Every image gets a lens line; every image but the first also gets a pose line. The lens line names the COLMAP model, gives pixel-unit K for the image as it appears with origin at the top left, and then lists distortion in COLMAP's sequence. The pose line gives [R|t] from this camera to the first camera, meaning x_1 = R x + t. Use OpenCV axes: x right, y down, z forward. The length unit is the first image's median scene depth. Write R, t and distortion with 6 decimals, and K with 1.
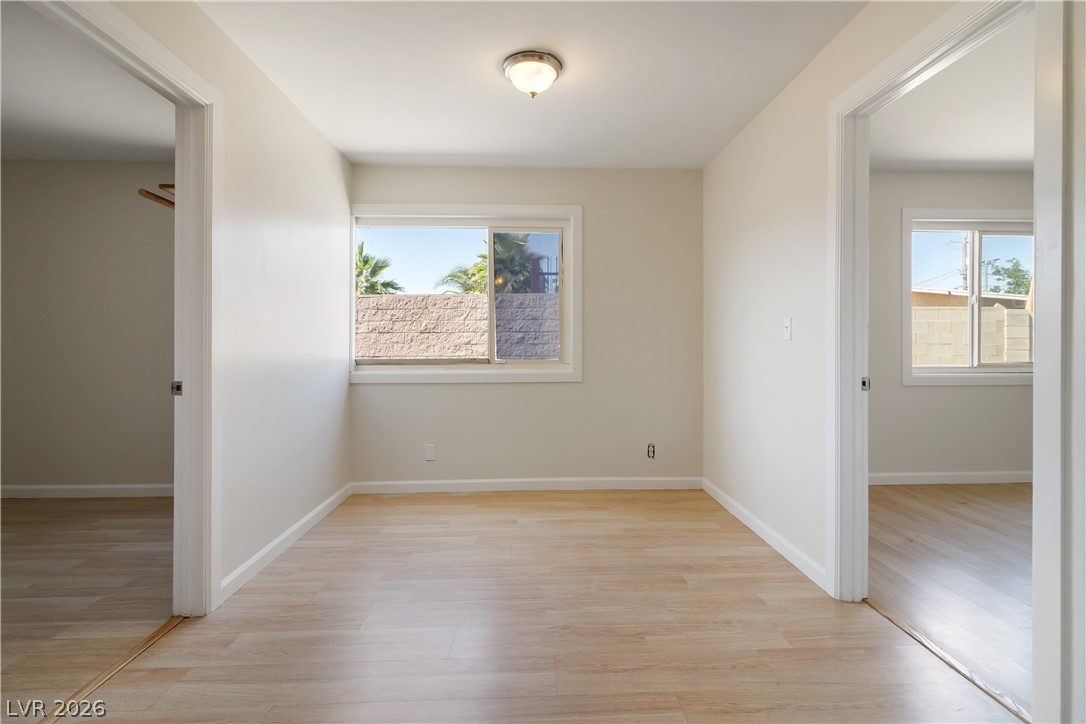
lens RADIAL K [[515.1, 0, 555.7], [0, 515.1, 346.4], [0, 0, 1]] dist [0.000829, 0.000320]
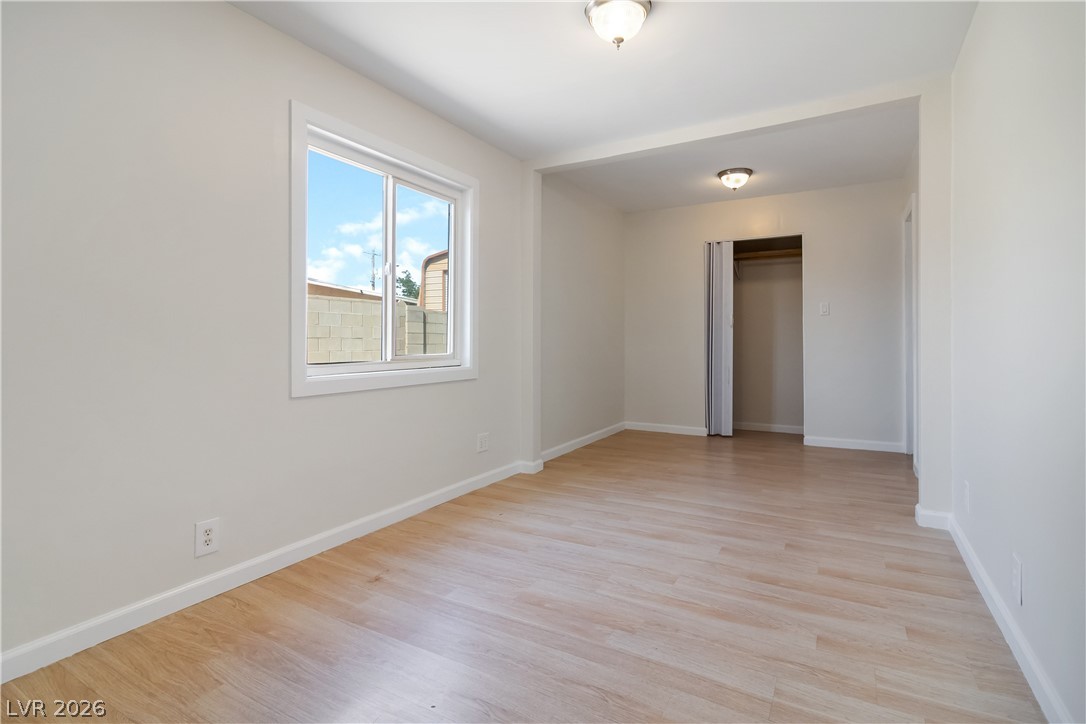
lens RADIAL K [[515.1, 0, 555.7], [0, 515.1, 346.4], [0, 0, 1]] dist [0.000829, 0.000320]
pose [[0.530012, -0.002133, 0.847987, 0.370887], [-0.001908, 0.999991, 0.003708, 0.017194], [-0.847988, -0.003583, 0.530003, 0.477774]]
